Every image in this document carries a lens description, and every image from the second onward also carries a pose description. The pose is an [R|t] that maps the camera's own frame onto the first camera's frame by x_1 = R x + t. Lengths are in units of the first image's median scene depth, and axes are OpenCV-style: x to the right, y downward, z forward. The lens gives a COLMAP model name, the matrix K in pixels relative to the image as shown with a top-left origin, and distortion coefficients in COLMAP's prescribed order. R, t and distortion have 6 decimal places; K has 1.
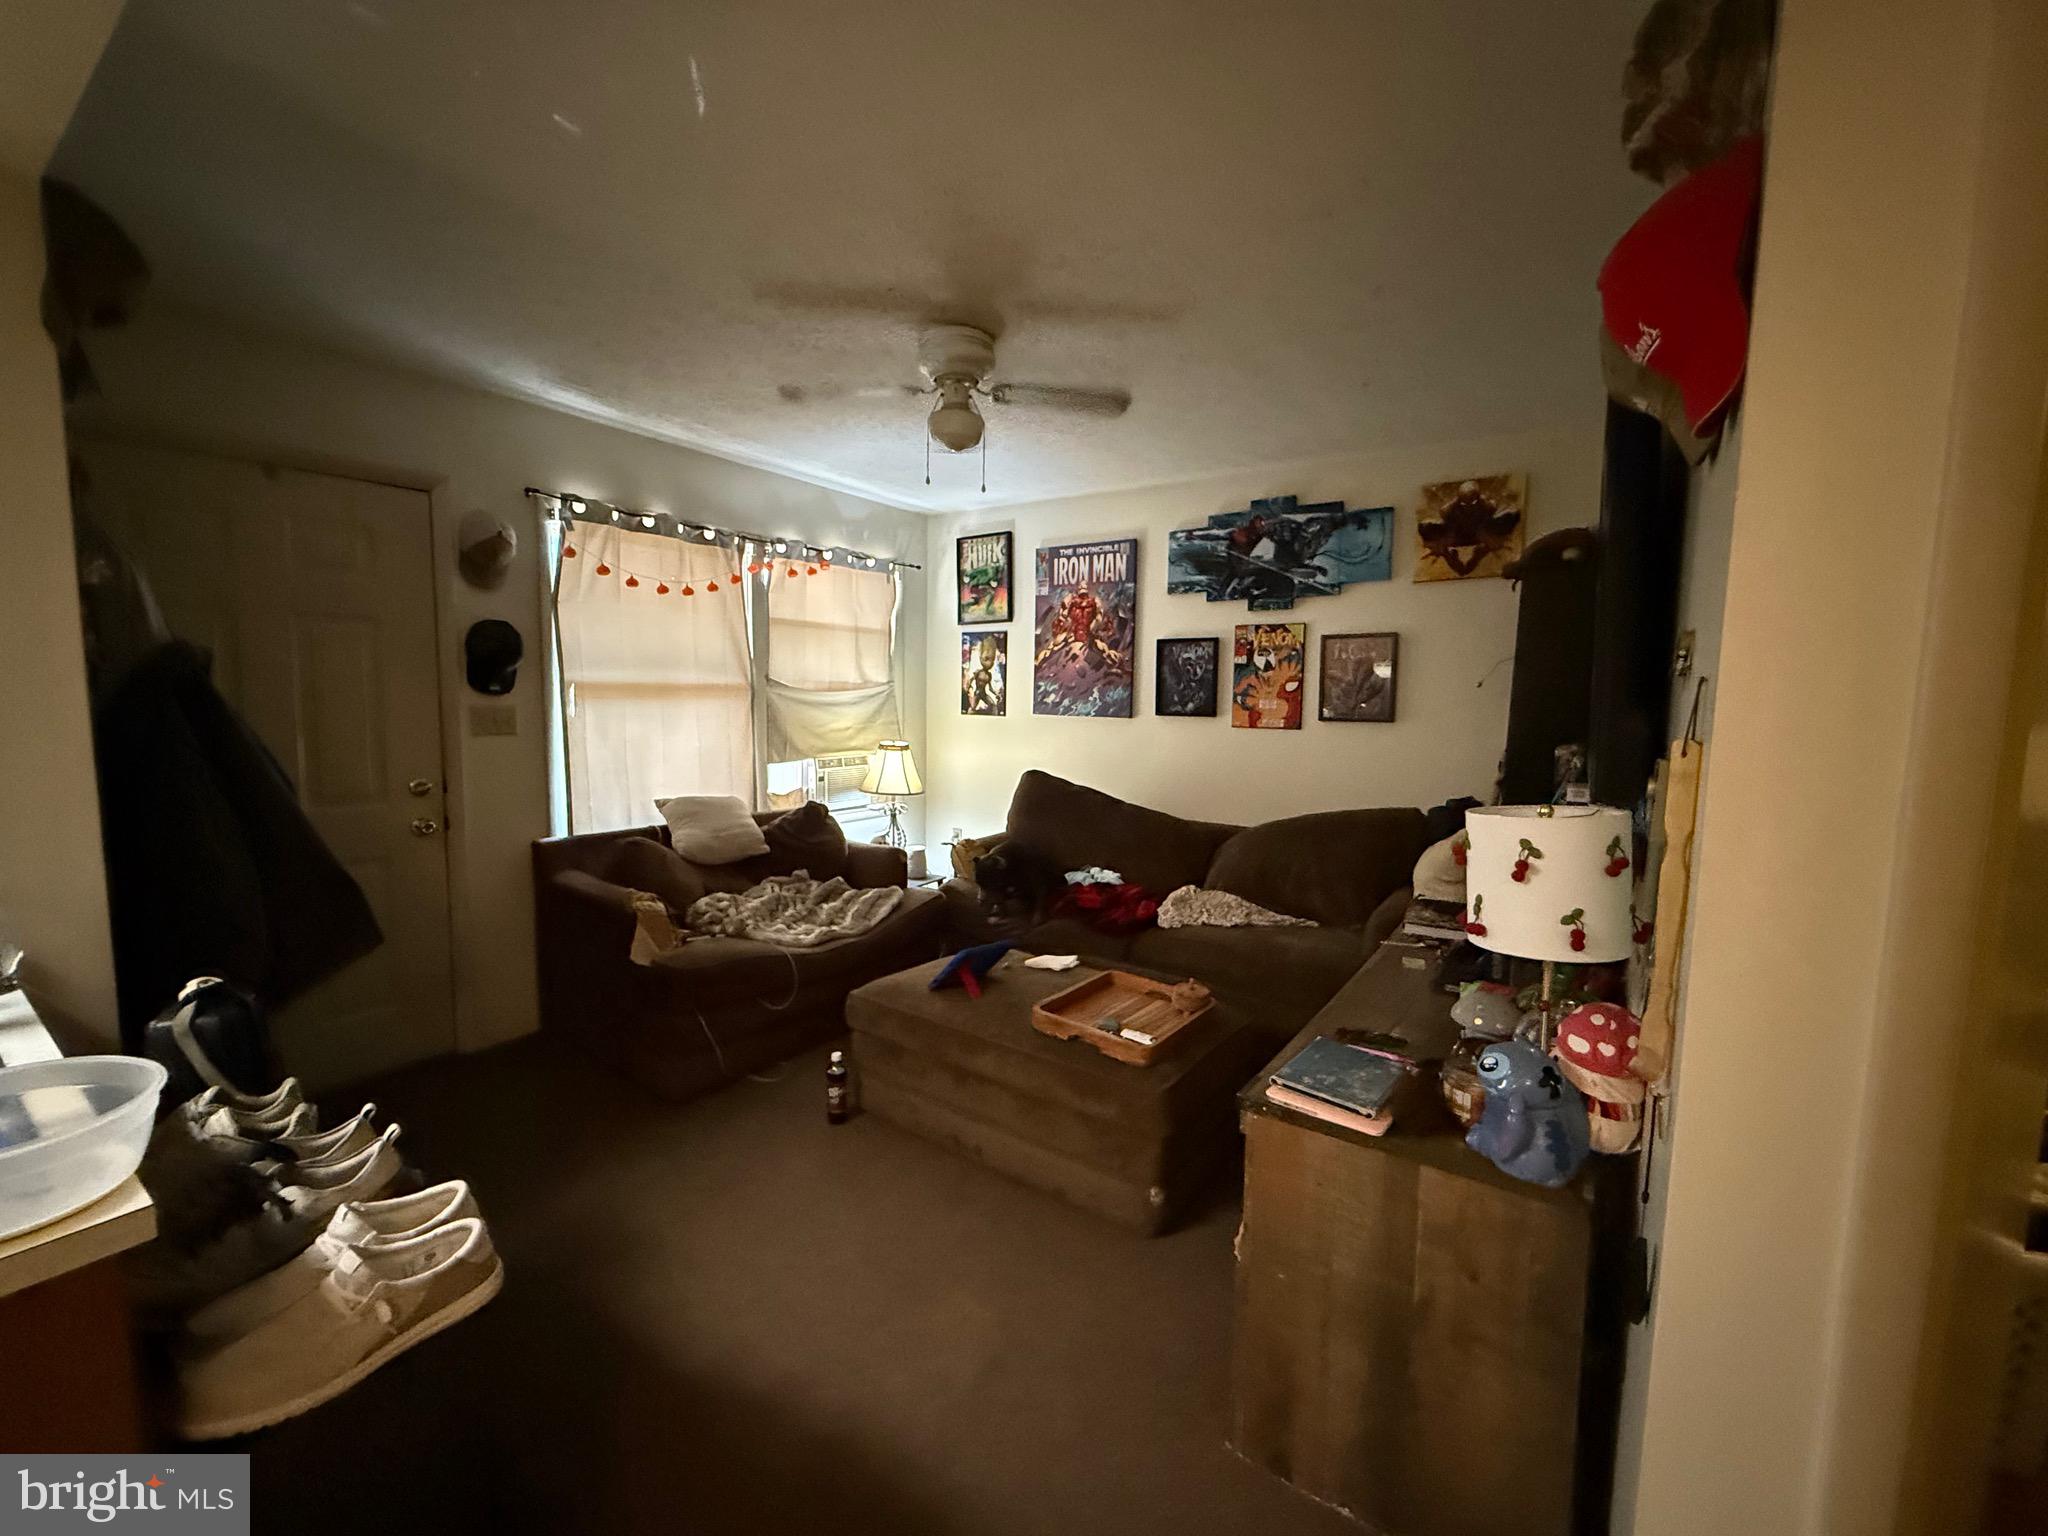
lens RADIAL K [[820.0, 0, 1024.0], [0, 820.0, 768.0], [0, 0, 1]] dist [-0.001967, -0.000339]
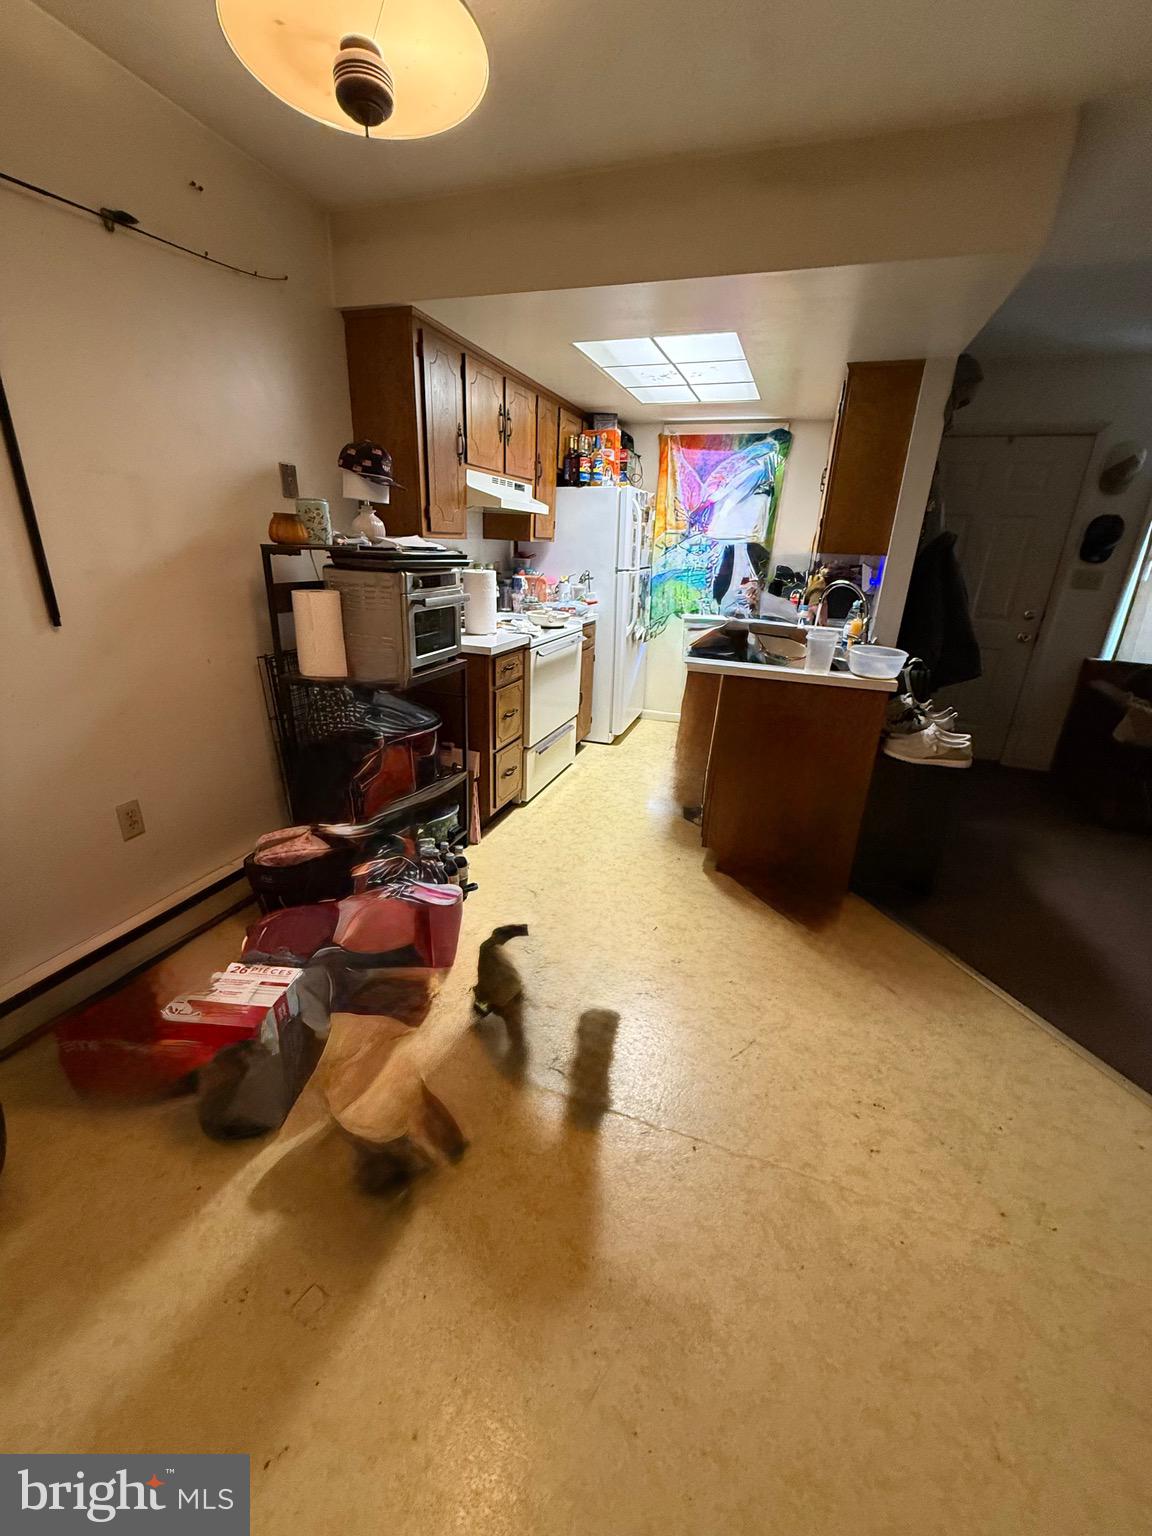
lens RADIAL K [[615.0, 0, 576.0], [0, 615.0, 768.0], [0, 0, 1]] dist [-0.001967, -0.000339]
pose [[0.254276, 0.317253, -0.913616, 0.344337], [-0.123021, 0.947602, 0.294816, 0.064726], [0.959276, 0.037429, 0.279981, -0.323008]]
